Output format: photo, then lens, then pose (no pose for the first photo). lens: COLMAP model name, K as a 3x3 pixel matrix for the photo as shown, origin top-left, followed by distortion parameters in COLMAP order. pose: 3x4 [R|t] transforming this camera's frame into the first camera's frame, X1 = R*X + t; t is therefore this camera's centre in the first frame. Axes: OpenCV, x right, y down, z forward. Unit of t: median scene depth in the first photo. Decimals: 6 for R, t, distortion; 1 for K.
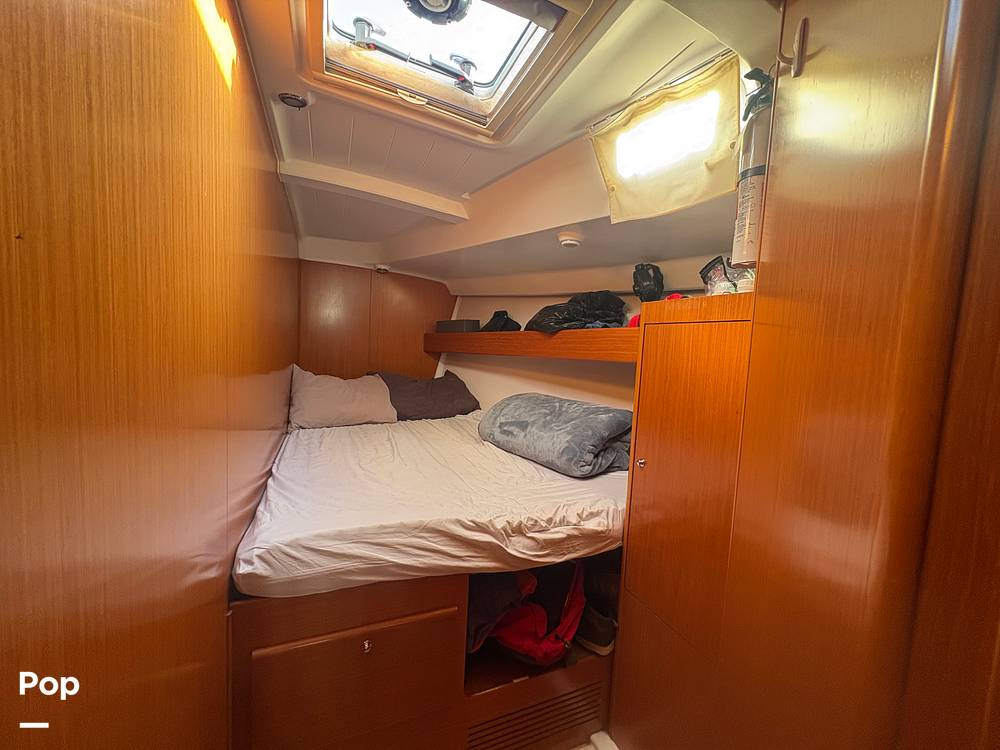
lens RADIAL K [[401.1, 0, 497.8], [0, 401.1, 373.0], [0, 0, 1]] dist [0.000266, 0.000101]
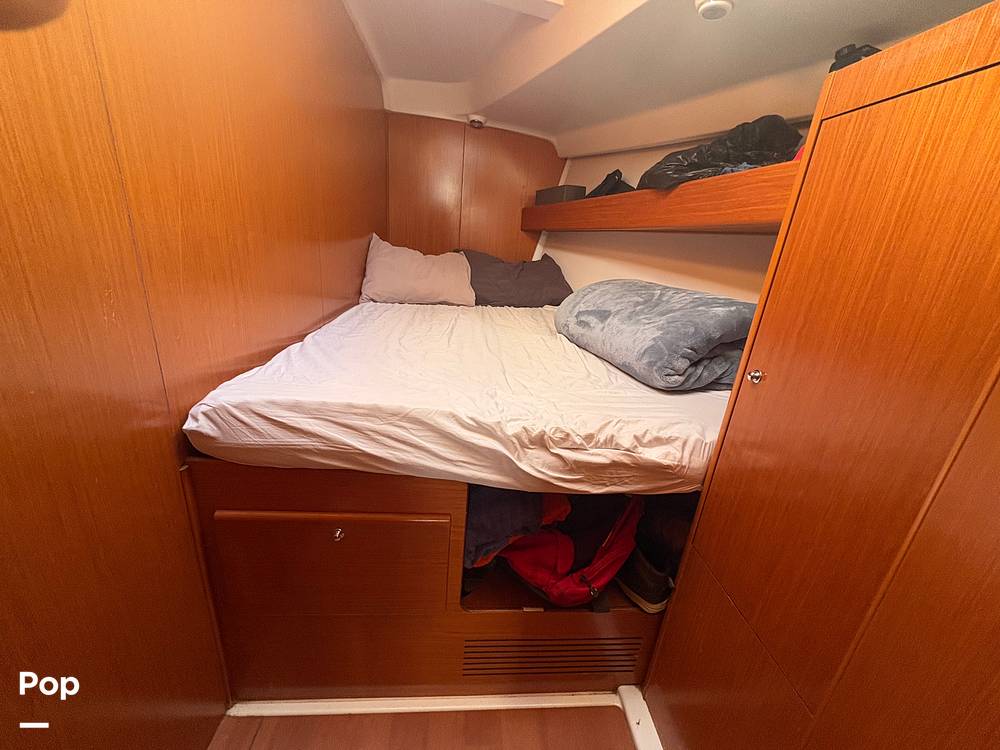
lens RADIAL K [[401.9, 0, 500.0], [0, 401.9, 375.0], [0, 0, 1]] dist [0.000057, 0.000234]
pose [[0.947030, 0.134998, -0.291394, 0.151282], [-0.062169, 0.967257, 0.246066, 0.085936], [0.315071, -0.214916, 0.924414, 0.282561]]
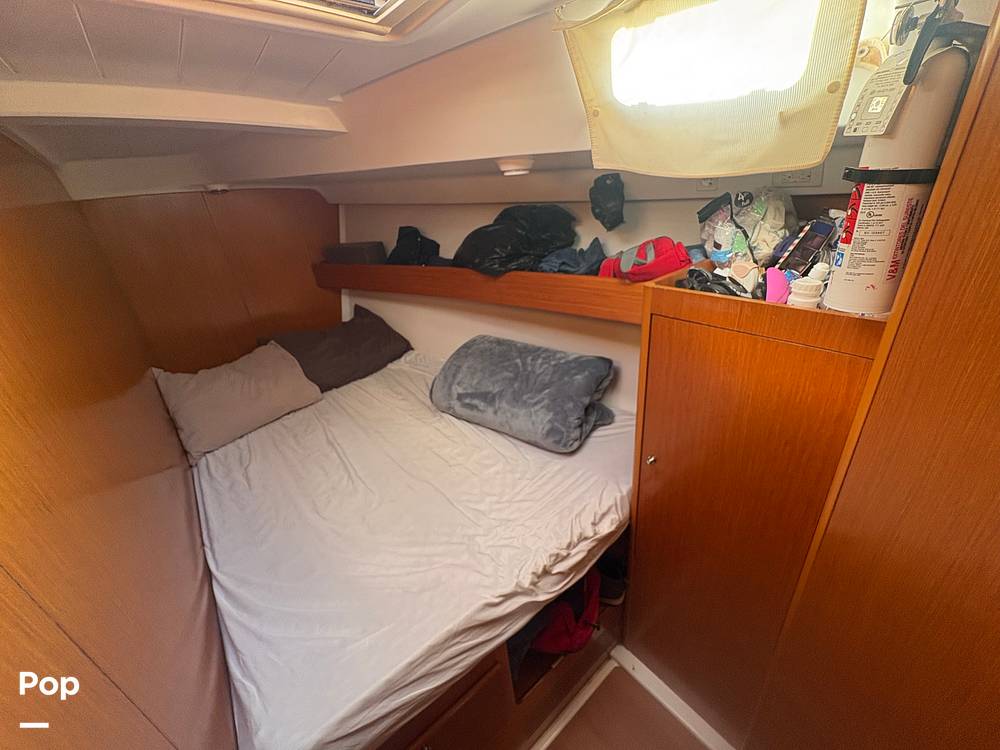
lens RADIAL K [[404.8, 0, 498.5], [0, 404.8, 374.8], [0, 0, 1]] dist [-0.000548, -0.000002]
pose [[0.949217, -0.255774, 0.183210, -0.084266], [0.169329, 0.906106, 0.387686, -0.334204], [-0.265168, -0.336975, 0.903401, 0.290481]]
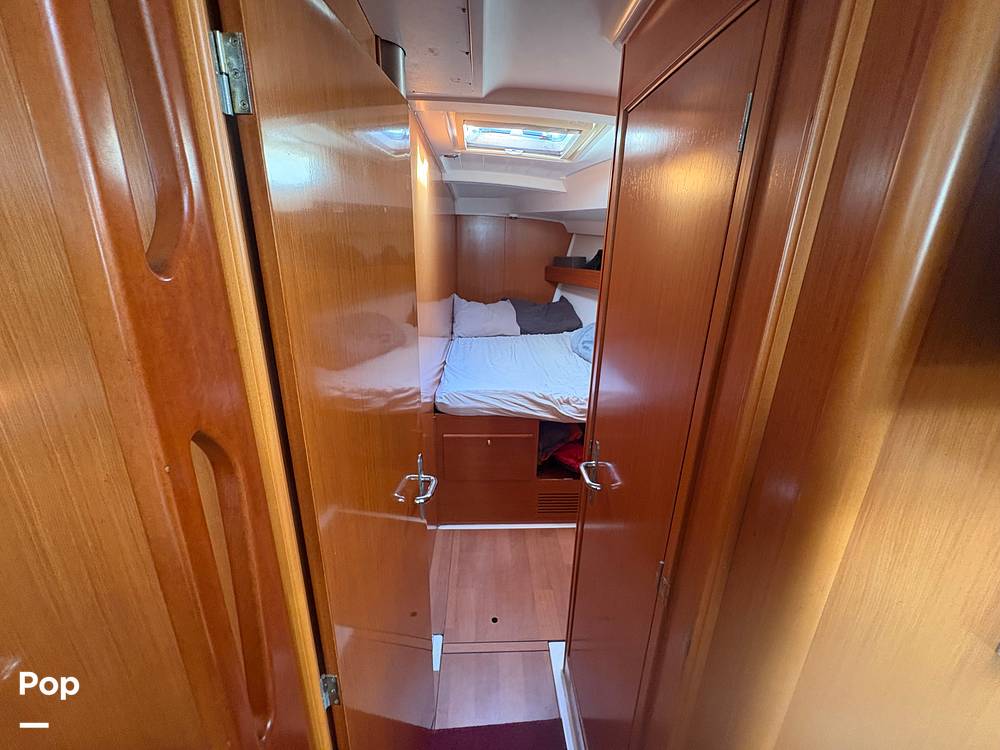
lens RADIAL K [[401.1, 0, 497.8], [0, 401.1, 373.0], [0, 0, 1]] dist [0.000266, 0.000101]
pose [[0.935456, 0.079638, -0.344354, 0.319314], [0.001597, 0.973322, 0.229437, -0.136795], [0.353439, -0.215178, 0.910373, -0.647159]]
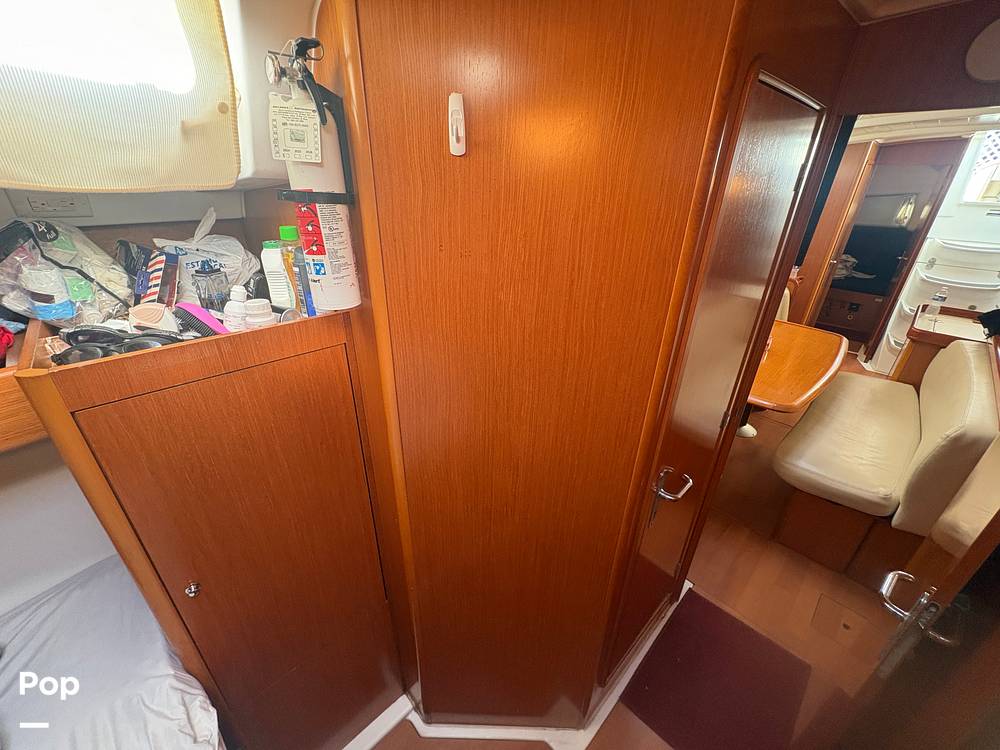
lens RADIAL K [[401.9, 0, 500.0], [0, 401.9, 375.0], [0, 0, 1]] dist [0.000057, 0.000234]
pose [[-0.363482, -0.466651, 0.806299, -0.164152], [0.030941, 0.858973, 0.511085, -0.349514], [-0.931087, 0.210718, -0.297782, 0.592622]]
